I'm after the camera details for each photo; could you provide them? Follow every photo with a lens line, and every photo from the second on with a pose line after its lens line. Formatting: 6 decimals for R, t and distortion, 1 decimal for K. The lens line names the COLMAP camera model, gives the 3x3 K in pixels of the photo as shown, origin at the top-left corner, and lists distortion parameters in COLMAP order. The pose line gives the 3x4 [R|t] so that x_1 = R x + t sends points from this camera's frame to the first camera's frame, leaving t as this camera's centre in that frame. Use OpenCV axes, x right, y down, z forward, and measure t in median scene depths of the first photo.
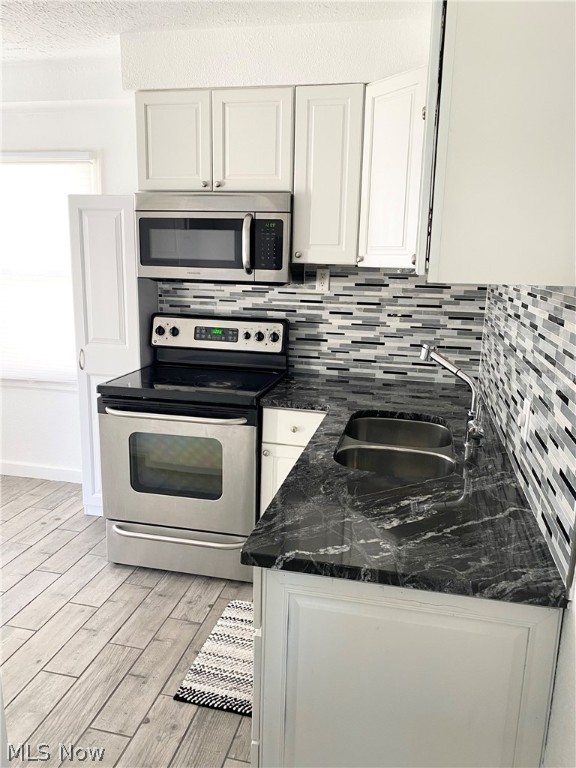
lens RADIAL K [[586.8, 0, 286.6], [0, 586.8, 387.9], [0, 0, 1]] dist [0.011740, -0.019335]
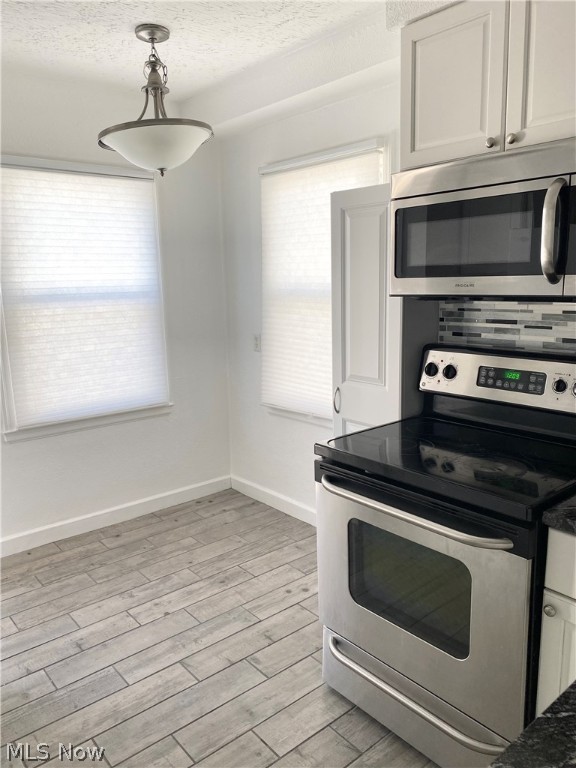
lens RADIAL K [[586.8, 0, 285.8], [0, 586.8, 387.6], [0, 0, 1]] dist [0.011740, -0.019335]
pose [[0.798841, 0.068235, -0.597659, 0.067336], [-0.086903, 0.996214, -0.002418, -0.059748], [0.595231, 0.053869, 0.801747, 0.340100]]
